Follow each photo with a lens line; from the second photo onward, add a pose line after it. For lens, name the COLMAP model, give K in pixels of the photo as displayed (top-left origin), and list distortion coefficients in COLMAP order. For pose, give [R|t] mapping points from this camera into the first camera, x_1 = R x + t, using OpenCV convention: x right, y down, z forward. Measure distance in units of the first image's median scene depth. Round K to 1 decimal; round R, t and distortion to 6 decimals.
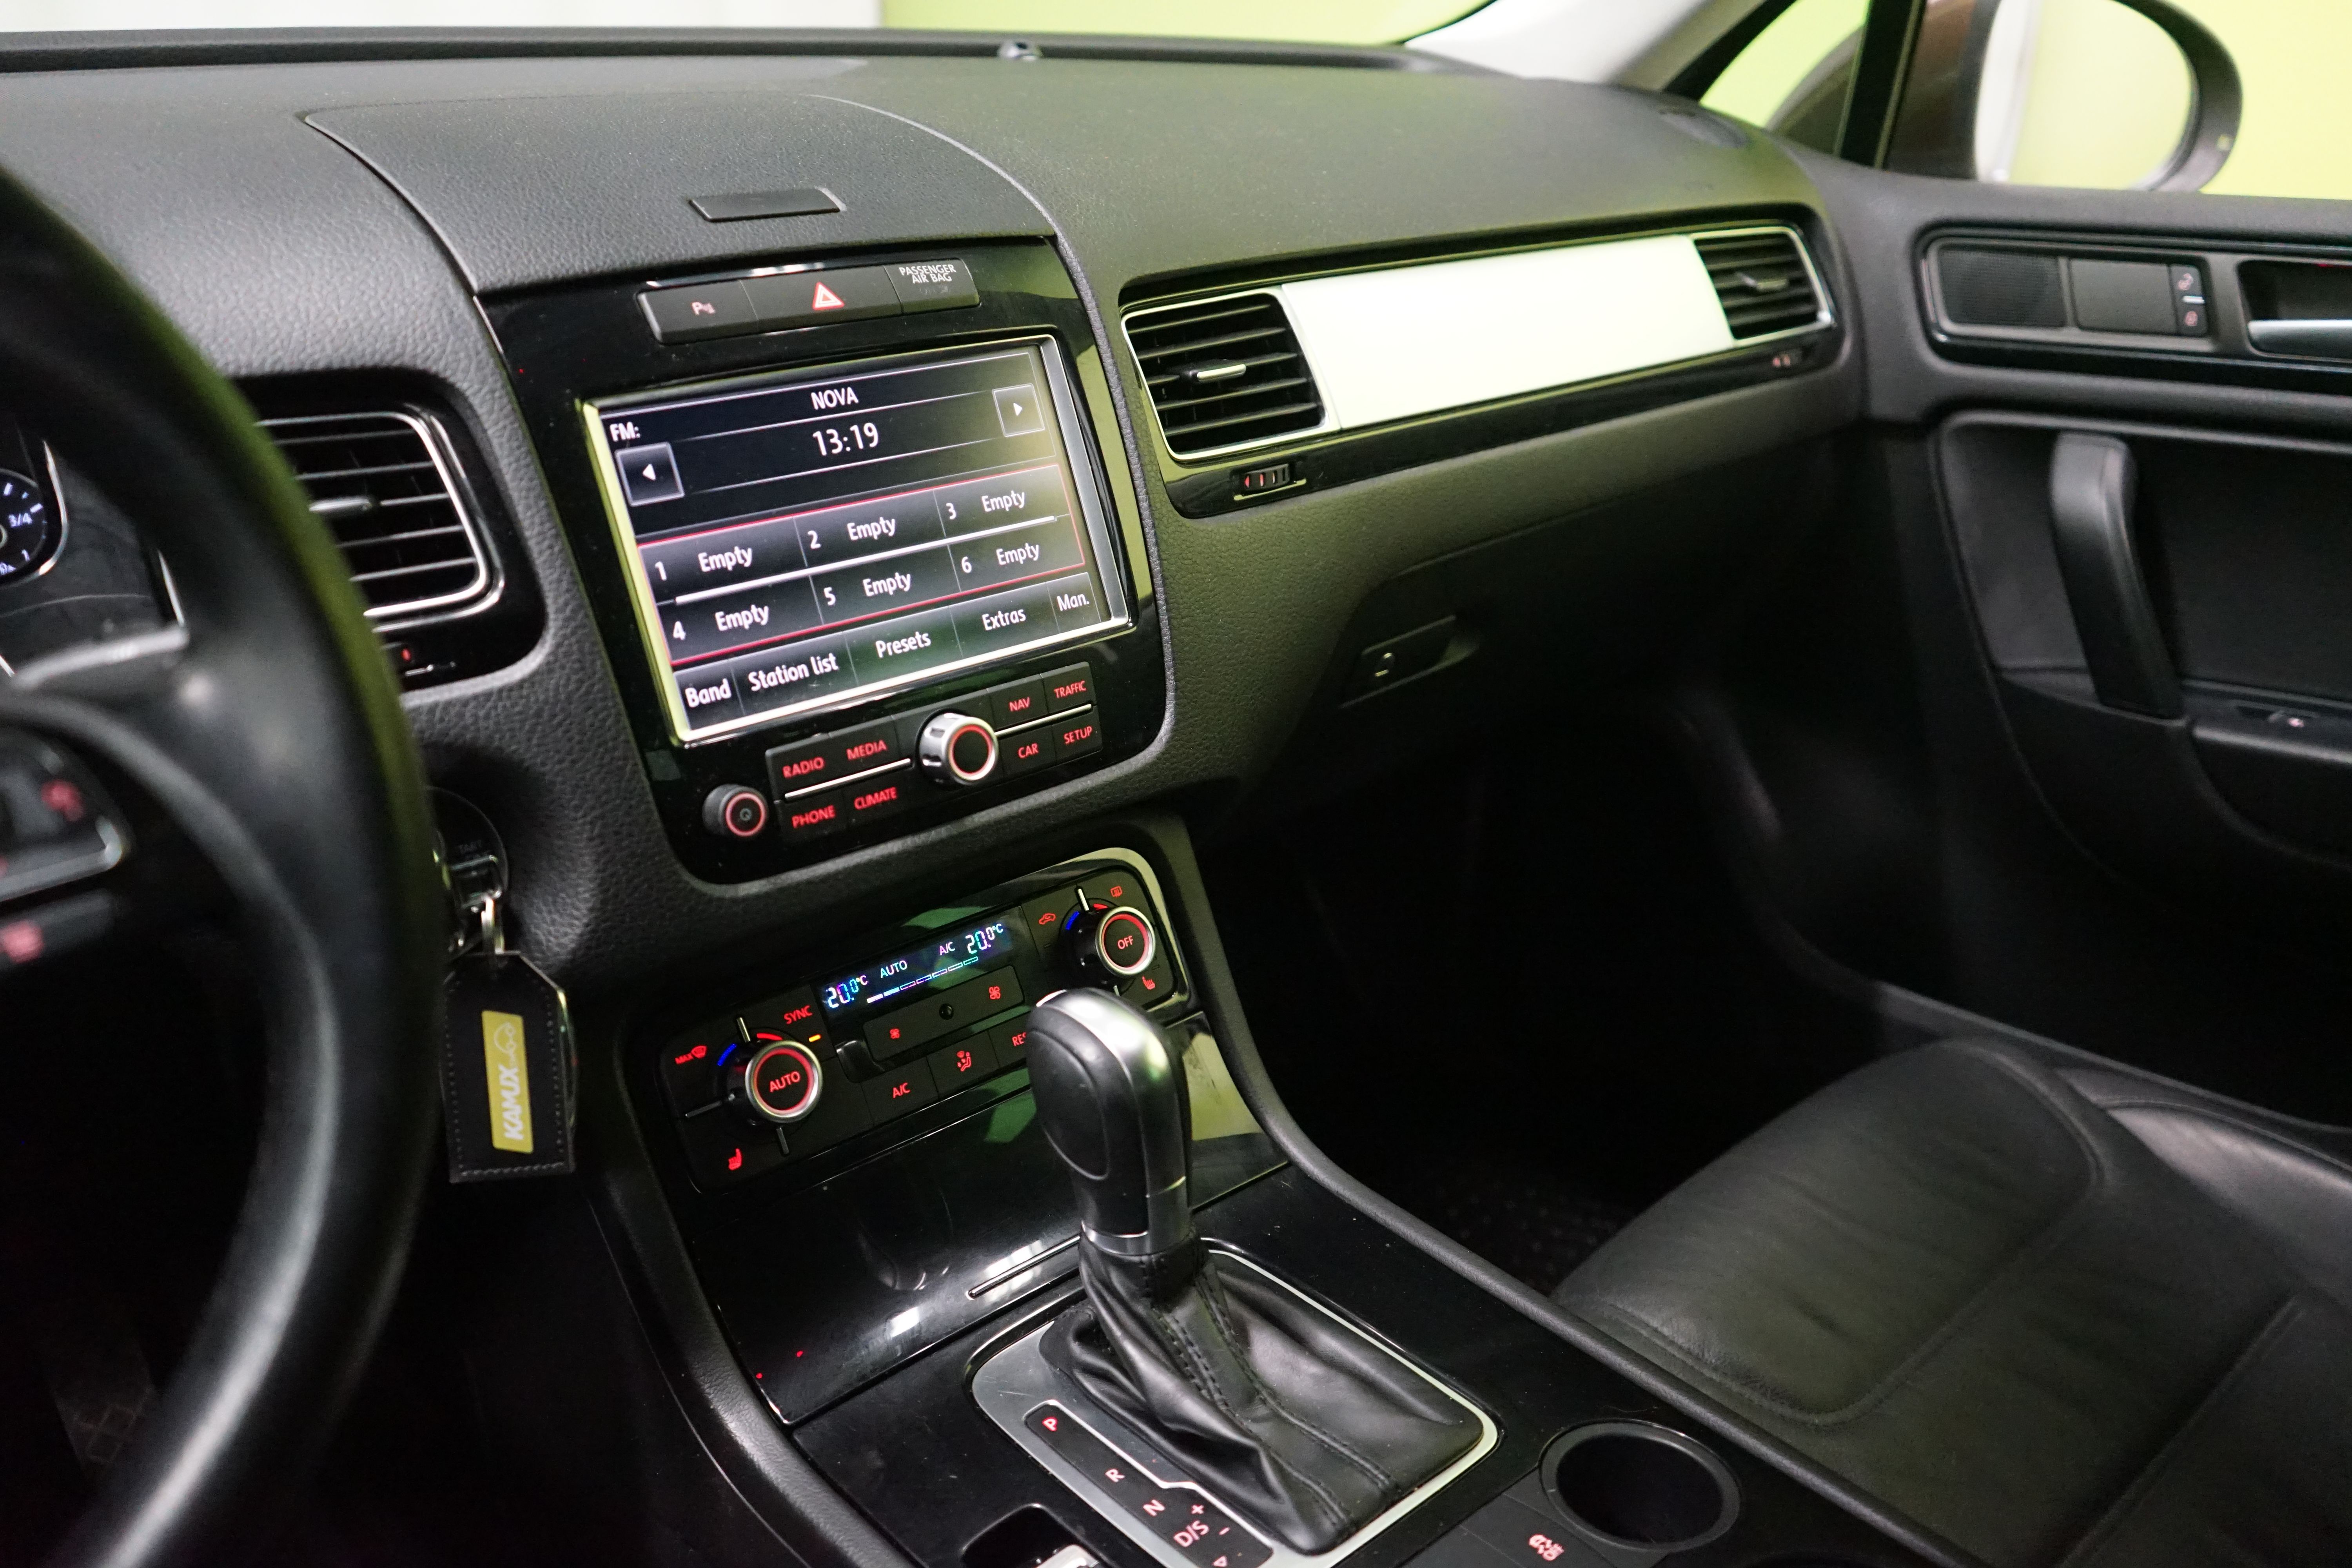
lens RADIAL K [[1886.4, 0, 1176.0], [0, 1886.4, 784.0], [0, 0, 1]] dist [-0.020570, 0.011081]
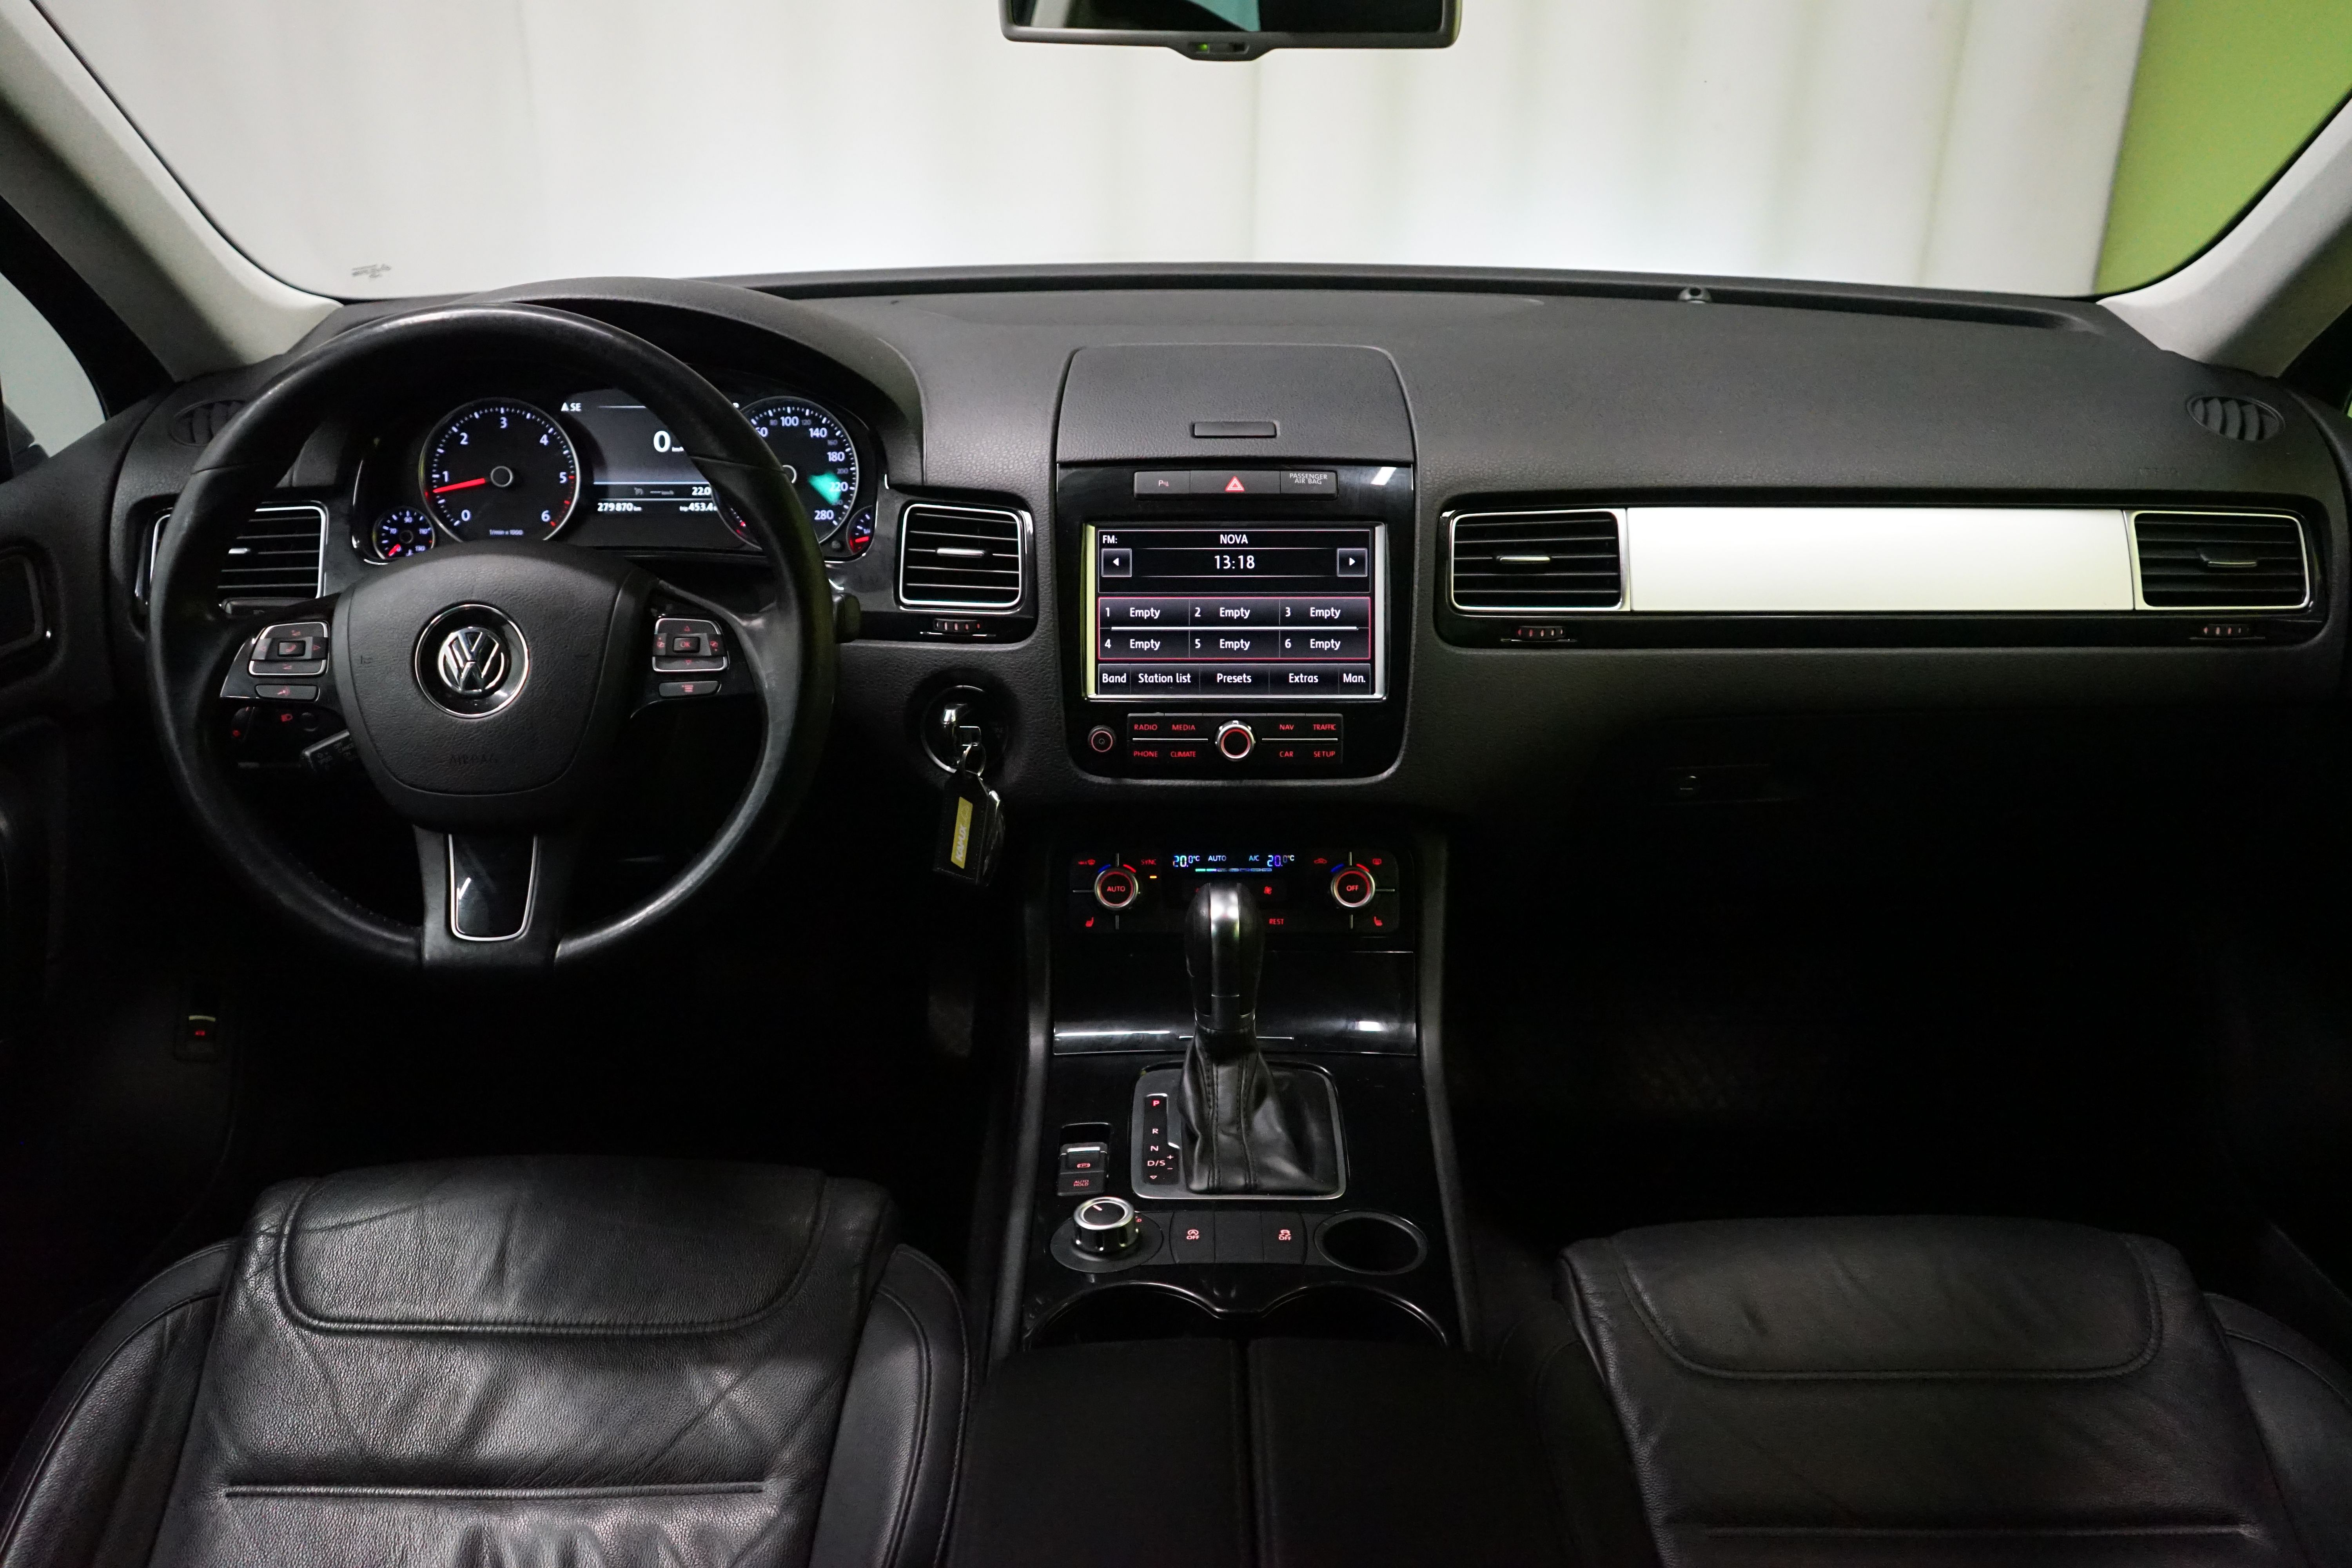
lens RADIAL K [[1886.4, 0, 1176.0], [0, 1886.4, 784.0], [0, 0, 1]] dist [-0.020570, 0.011081]
pose [[0.749859, 0.251424, -0.611962, 1.006695], [-0.256991, 0.963033, 0.080761, -0.115461], [0.609645, 0.096709, 0.786753, -0.473347]]
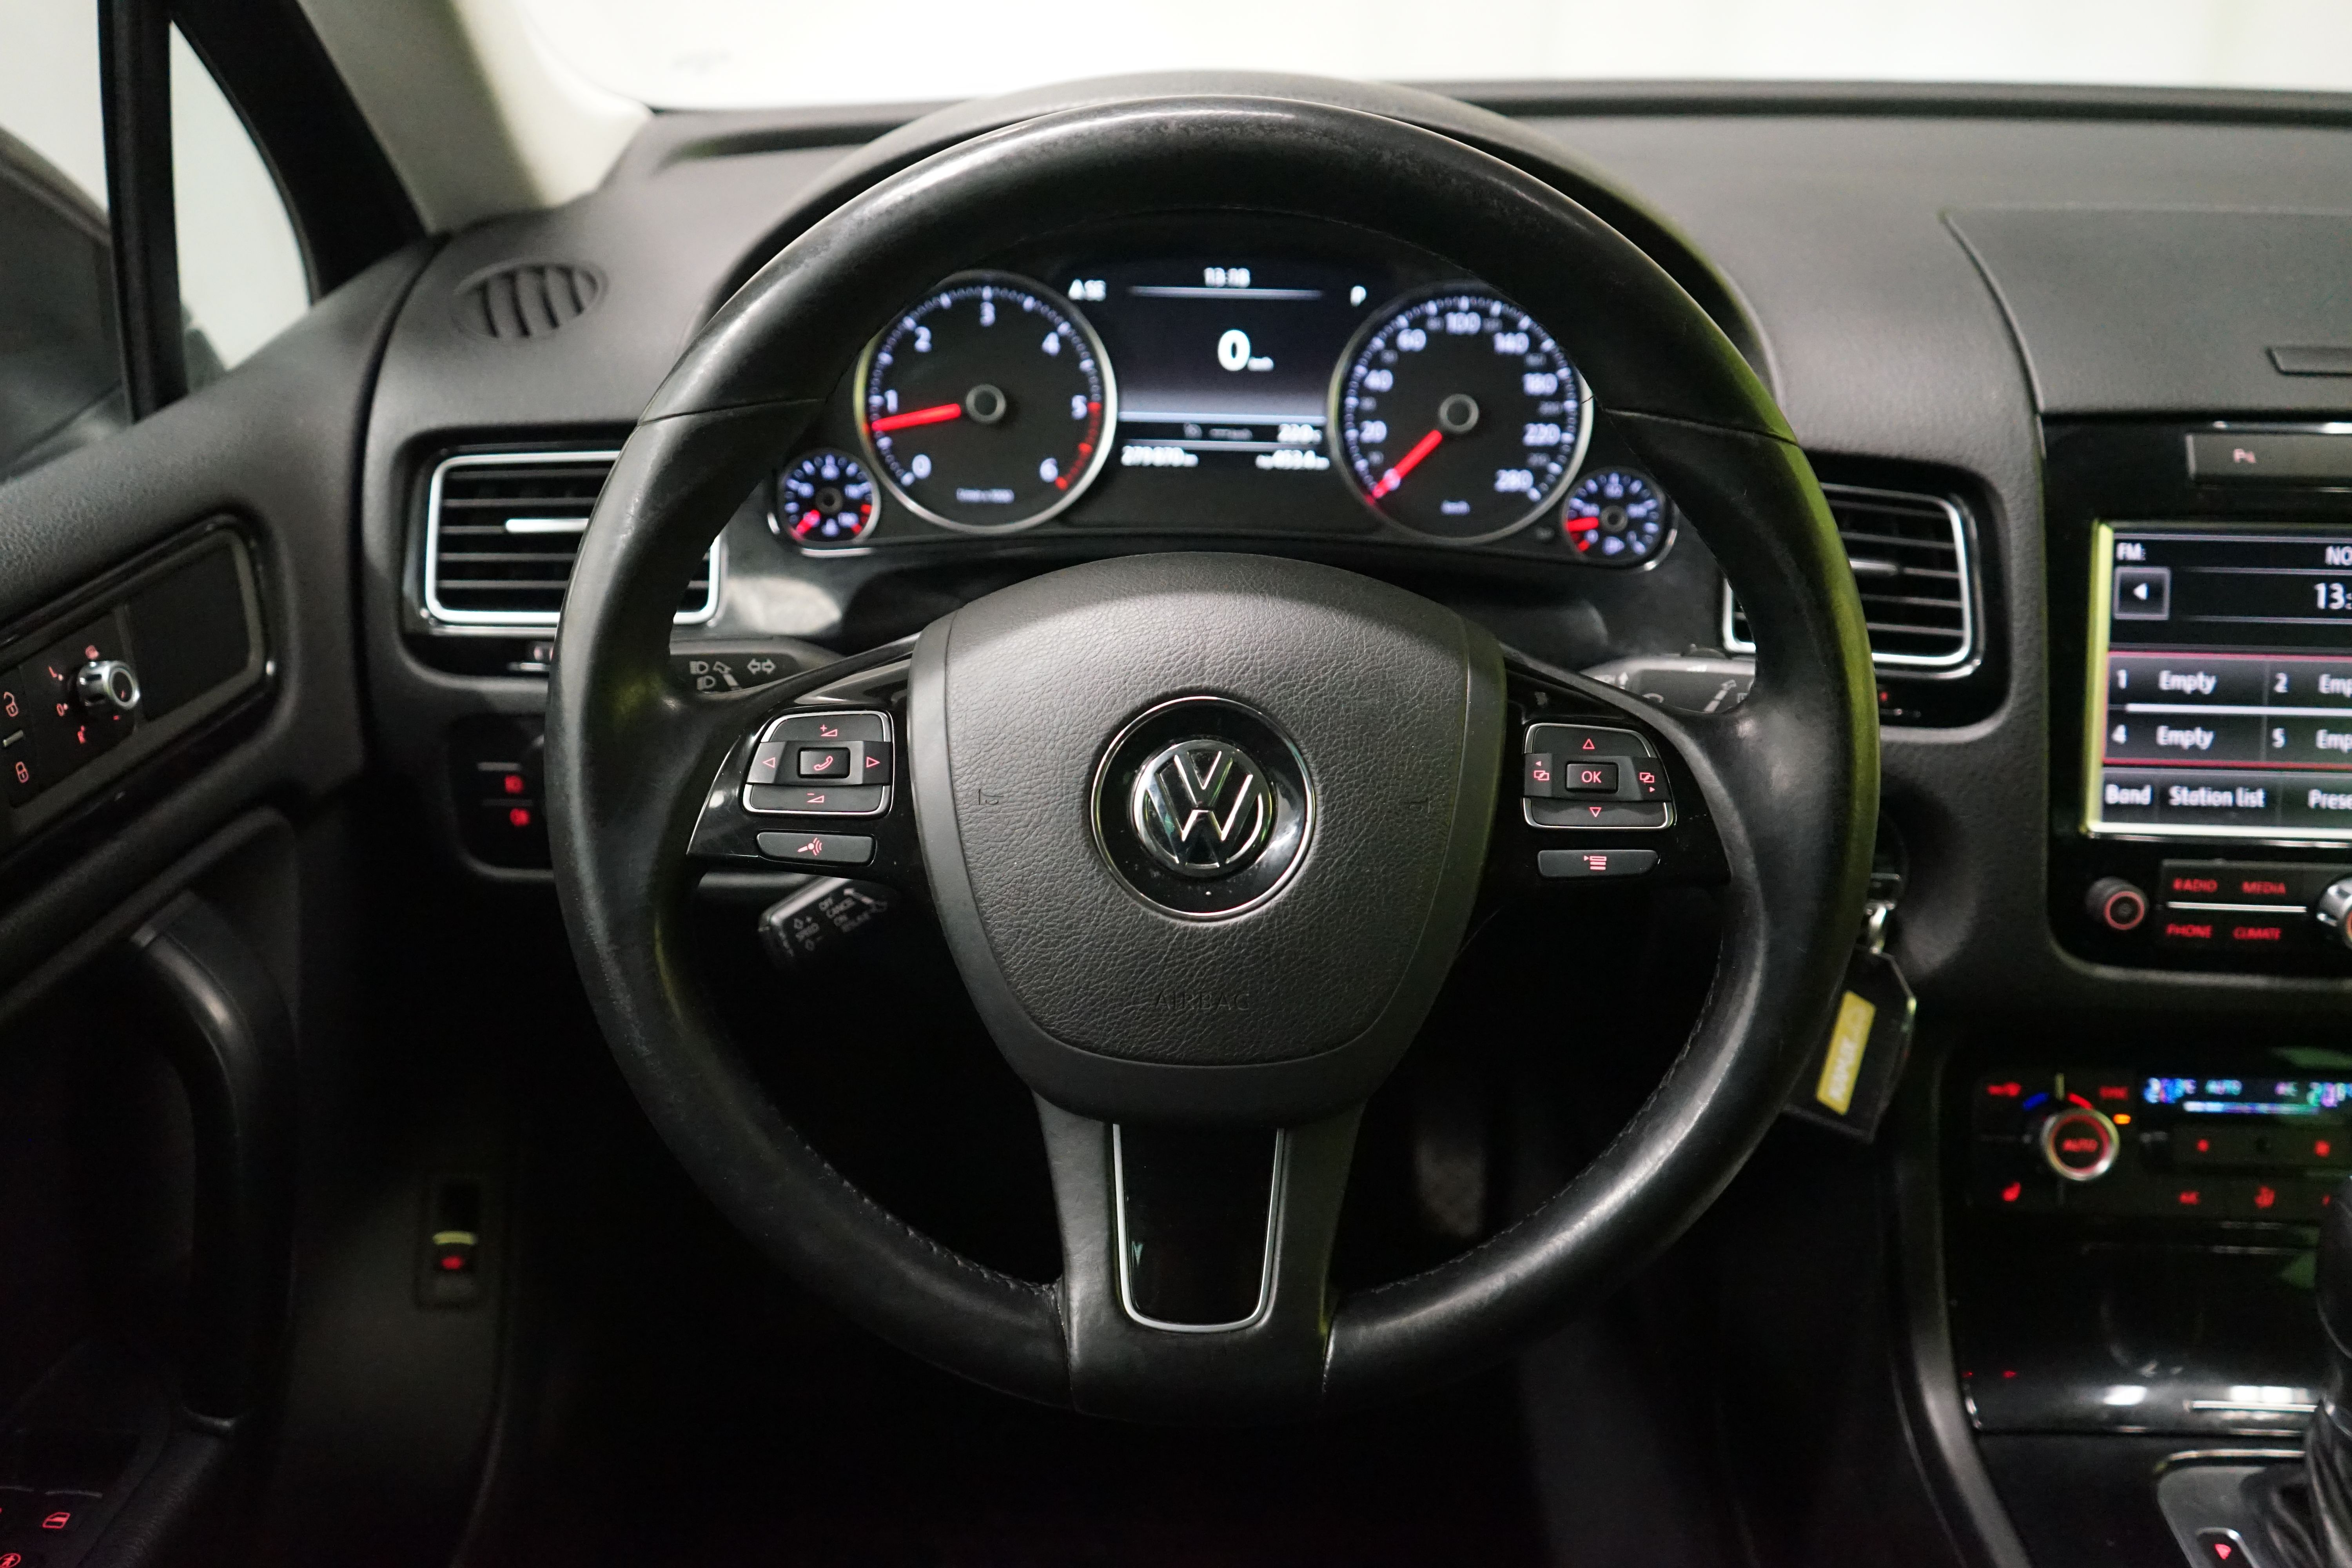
lens RADIAL K [[2024.3, 0, 1176.0], [0, 2024.3, 784.0], [0, 0, 1]] dist [0.005525, 0.005833]
pose [[0.733284, 0.300900, -0.609717, 0.067325], [-0.279179, 0.950910, 0.133523, -0.056562], [0.619963, 0.072310, 0.781292, -0.283191]]
